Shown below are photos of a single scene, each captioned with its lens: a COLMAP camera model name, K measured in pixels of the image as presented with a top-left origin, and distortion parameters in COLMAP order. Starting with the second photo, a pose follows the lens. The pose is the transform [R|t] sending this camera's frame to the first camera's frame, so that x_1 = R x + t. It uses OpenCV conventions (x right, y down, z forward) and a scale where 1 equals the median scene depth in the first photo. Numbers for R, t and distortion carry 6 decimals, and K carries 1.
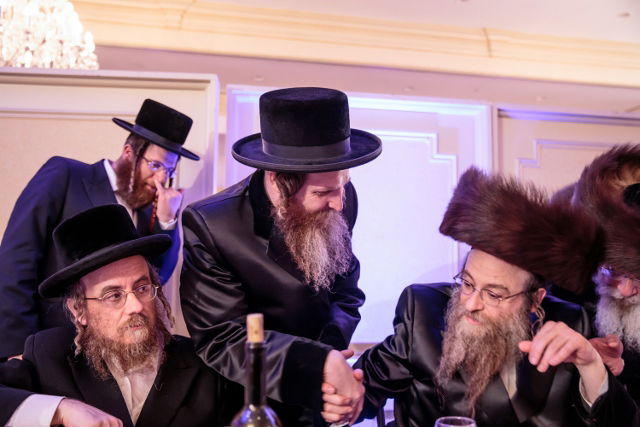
lens RADIAL K [[618.1, 0, 291.7], [0, 618.1, 186.2], [0, 0, 1]] dist [-0.059770, 0.148346]
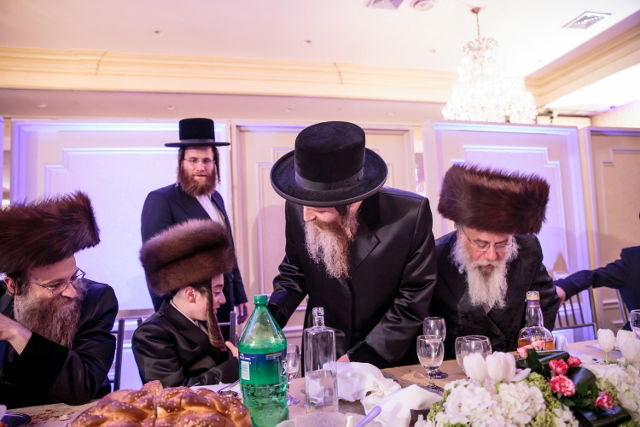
lens RADIAL K [[452.2, 0, 318.5], [0, 452.2, 194.8], [0, 0, 1]] dist [-0.113279, 0.054650]
pose [[0.998913, -0.040837, 0.022469, 0.463441], [0.040199, 0.998795, 0.028151, 0.000480], [-0.023591, -0.027217, 0.999351, 0.042997]]
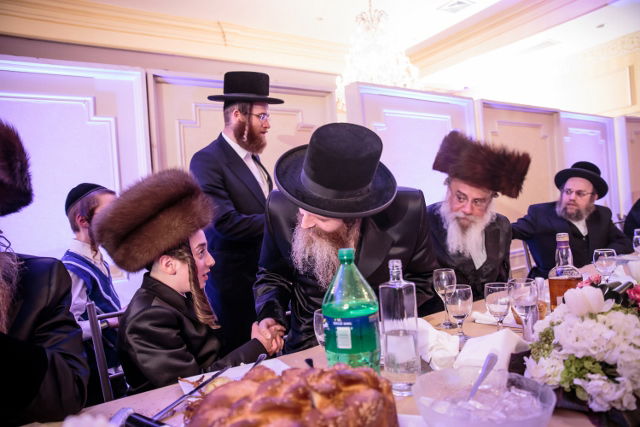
lens RADIAL K [[452.2, 0, 318.5], [0, 452.2, 194.8], [0, 0, 1]] dist [-0.113279, 0.054650]
pose [[0.932430, -0.059347, 0.356443, 0.304237], [0.026598, 0.995017, 0.096091, 0.020958], [-0.360370, -0.080118, 0.929363, 0.120782]]
